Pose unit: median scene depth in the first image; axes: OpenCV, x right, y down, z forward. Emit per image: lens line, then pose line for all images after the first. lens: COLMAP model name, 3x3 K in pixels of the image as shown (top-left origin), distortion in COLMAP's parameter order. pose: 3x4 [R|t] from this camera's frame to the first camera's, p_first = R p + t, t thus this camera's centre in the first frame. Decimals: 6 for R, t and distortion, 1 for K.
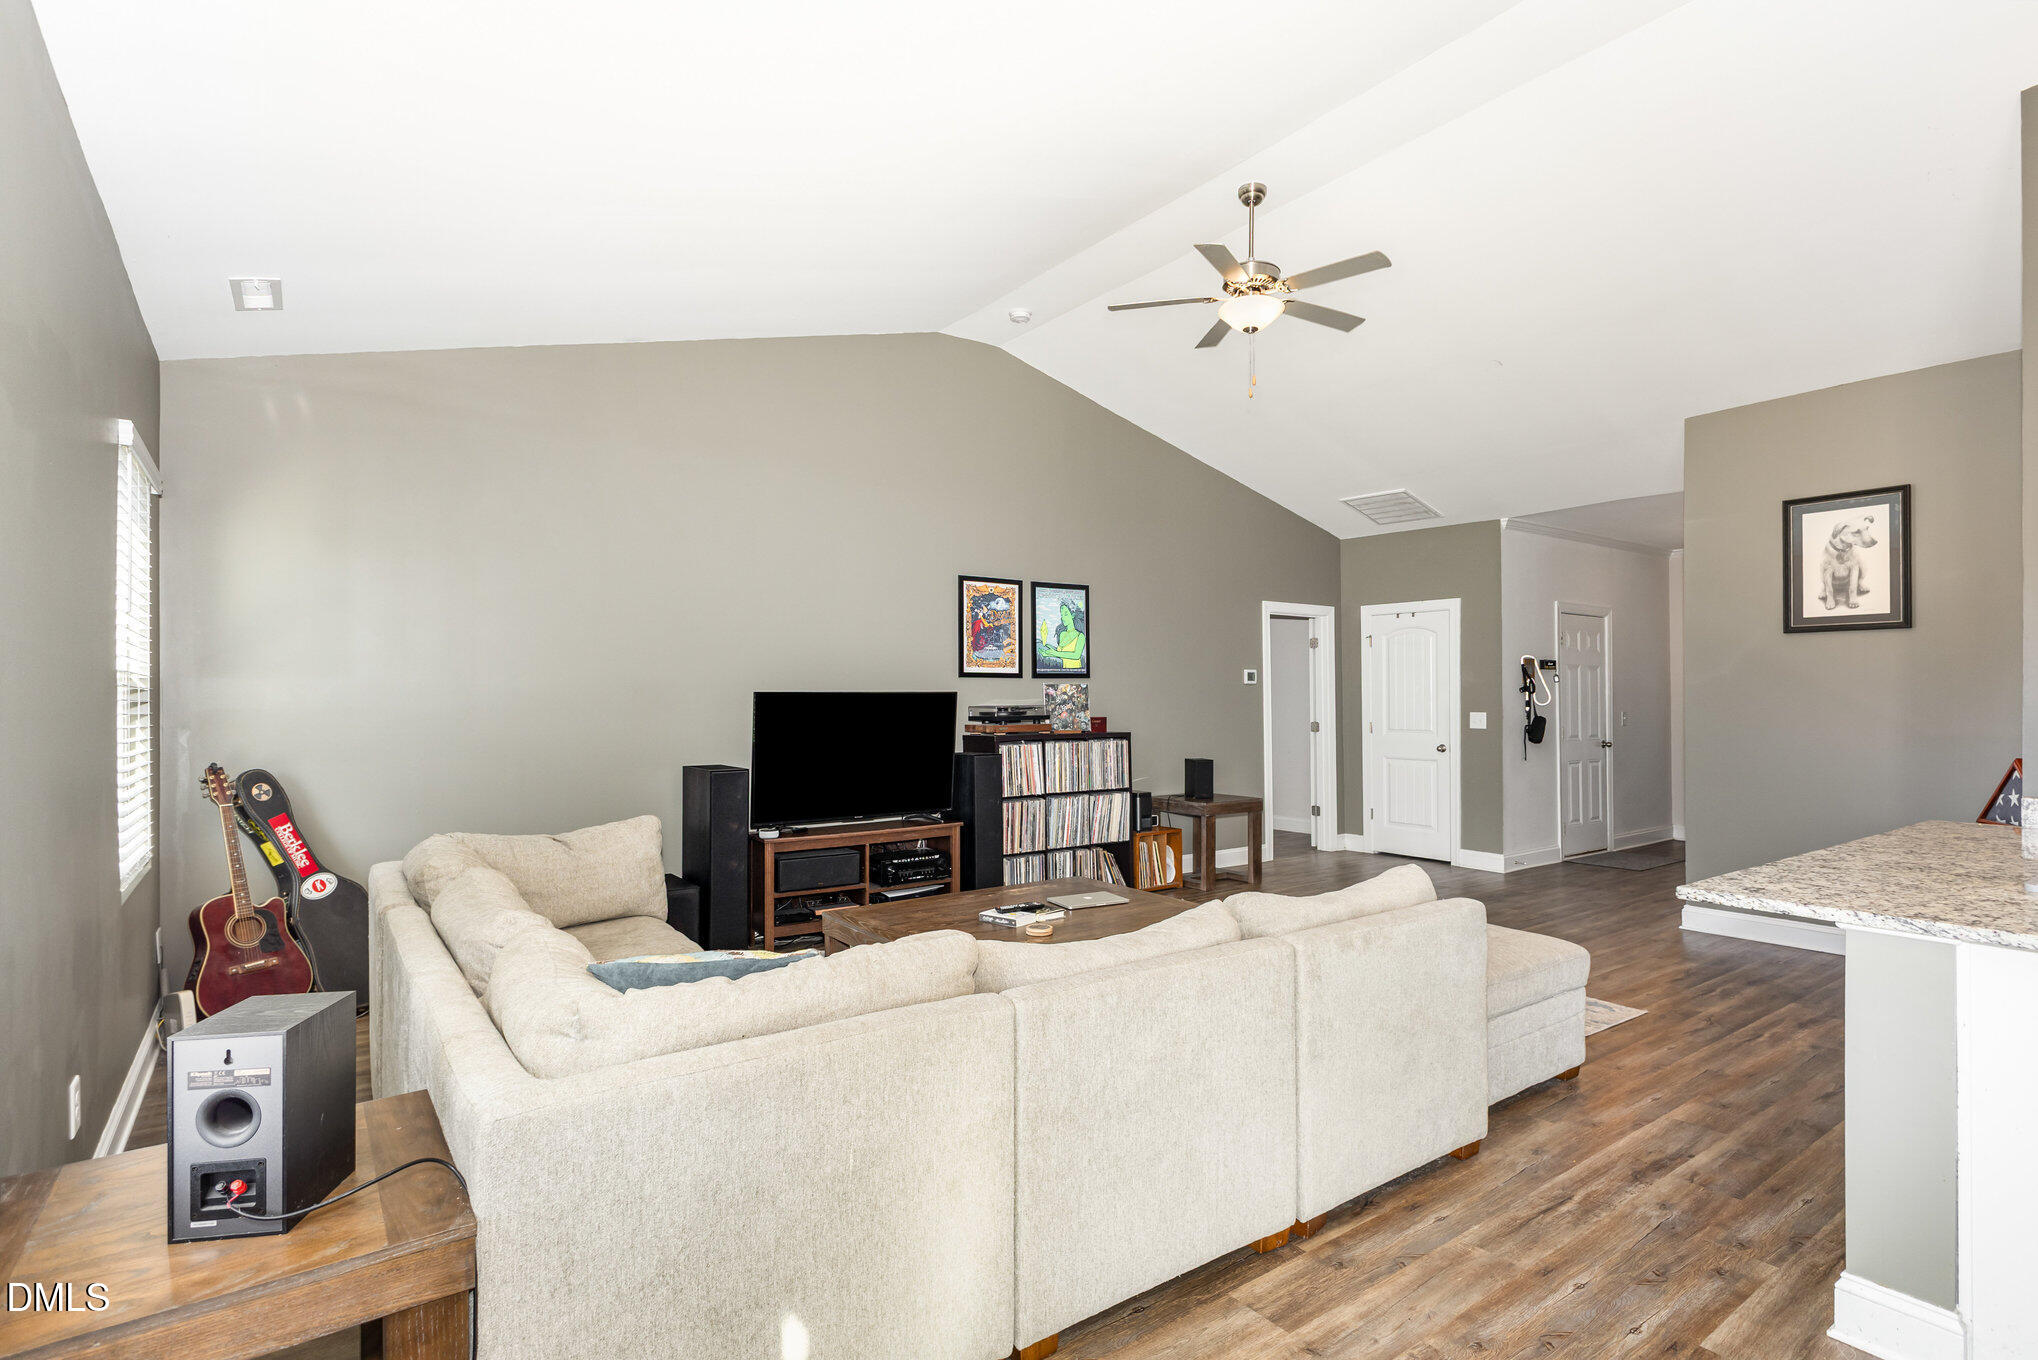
lens RADIAL K [[999.6, 0, 1024.2], [0, 999.6, 686.2], [0, 0, 1]] dist [0.003628, 0.000281]
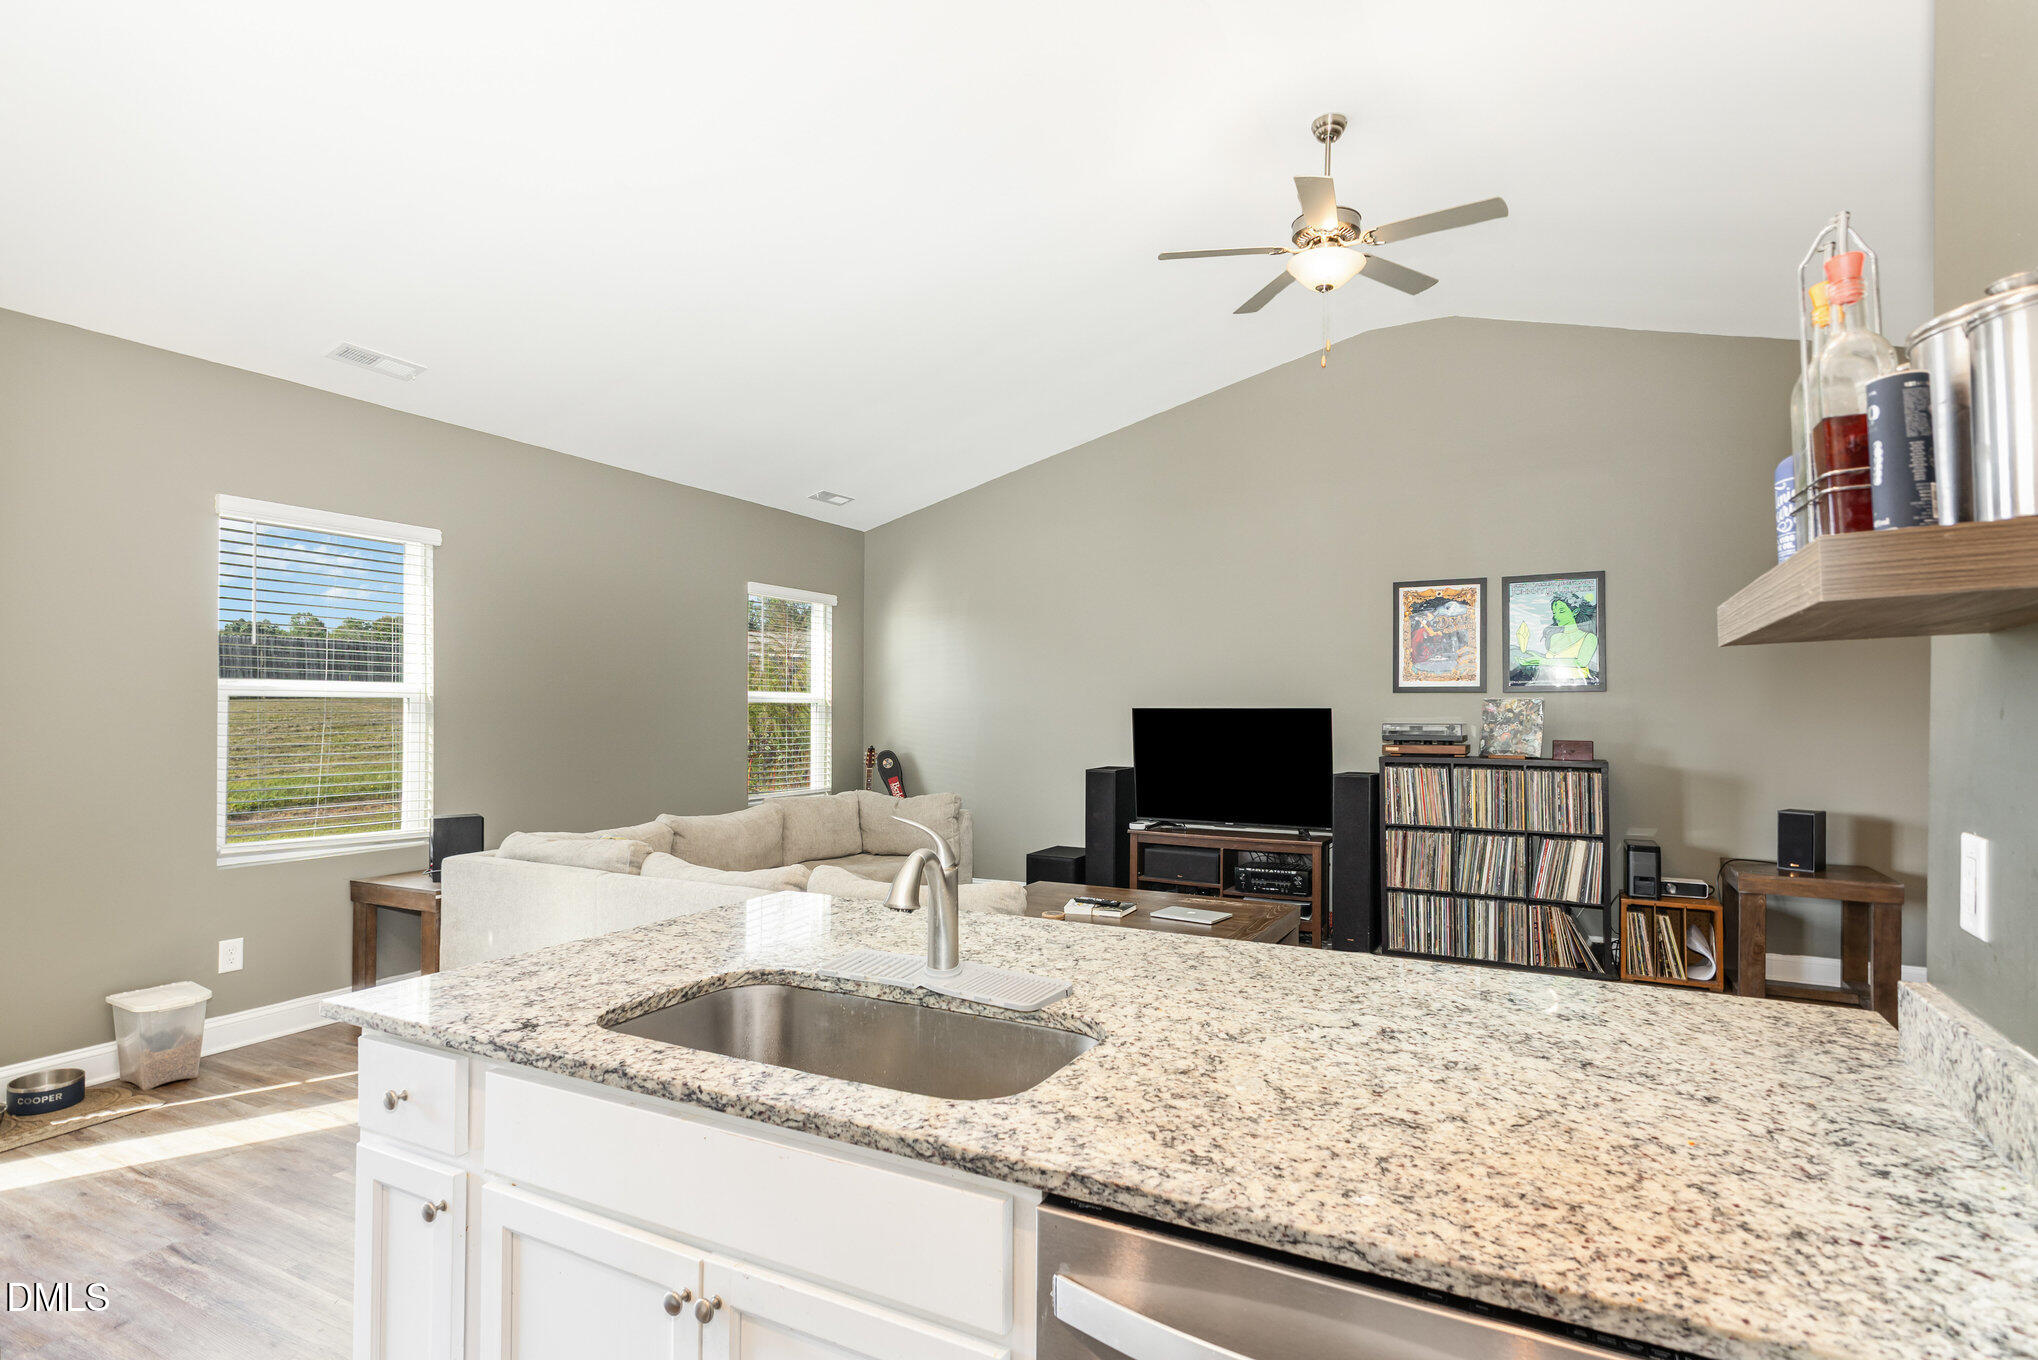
lens RADIAL K [[1019.0, 0, 1032.4], [0, 1019.0, 687.5], [0, 0, 1]] dist [-0.002411, -0.000263]
pose [[0.427698, -0.009919, -0.903867, 0.680330], [0.007879, 0.999943, -0.007245, -0.009879], [0.903887, -0.004022, 0.427751, 0.305036]]
